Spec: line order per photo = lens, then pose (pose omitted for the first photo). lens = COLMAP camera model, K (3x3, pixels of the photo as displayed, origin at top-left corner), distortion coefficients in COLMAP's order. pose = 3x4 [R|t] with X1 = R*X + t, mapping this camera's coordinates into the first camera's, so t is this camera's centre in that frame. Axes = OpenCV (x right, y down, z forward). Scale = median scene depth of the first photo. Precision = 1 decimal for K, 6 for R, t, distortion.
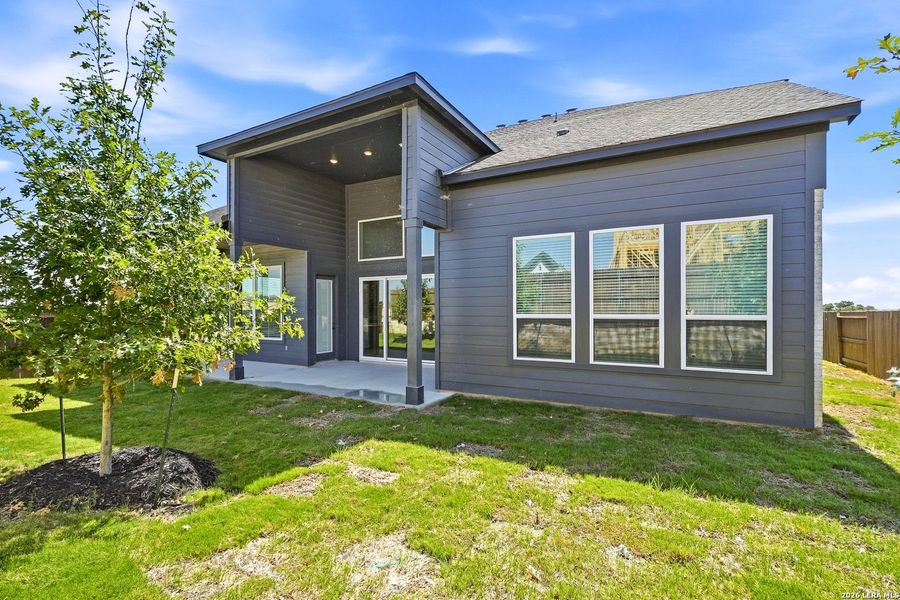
lens RADIAL K [[416.0, 0, 447.1], [0, 416.0, 297.6], [0, 0, 1]] dist [-0.007395, 0.000253]
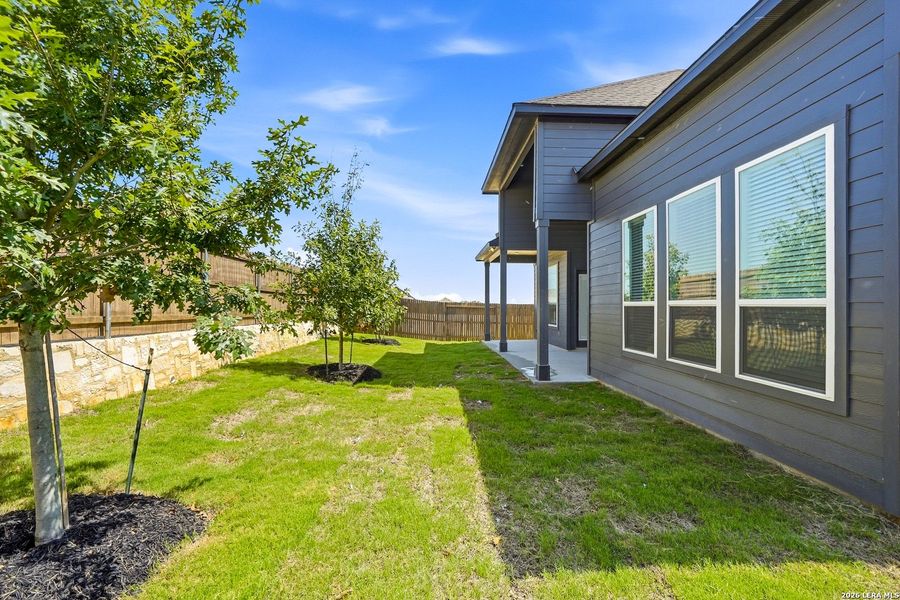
lens RADIAL K [[416.0, 0, 447.1], [0, 416.0, 297.6], [0, 0, 1]] dist [-0.007395, 0.000253]
pose [[0.514982, -0.010966, -0.857131, 0.919678], [0.015805, 0.999870, -0.003296, 0.032220], [0.857055, -0.011850, 0.515088, 0.219608]]
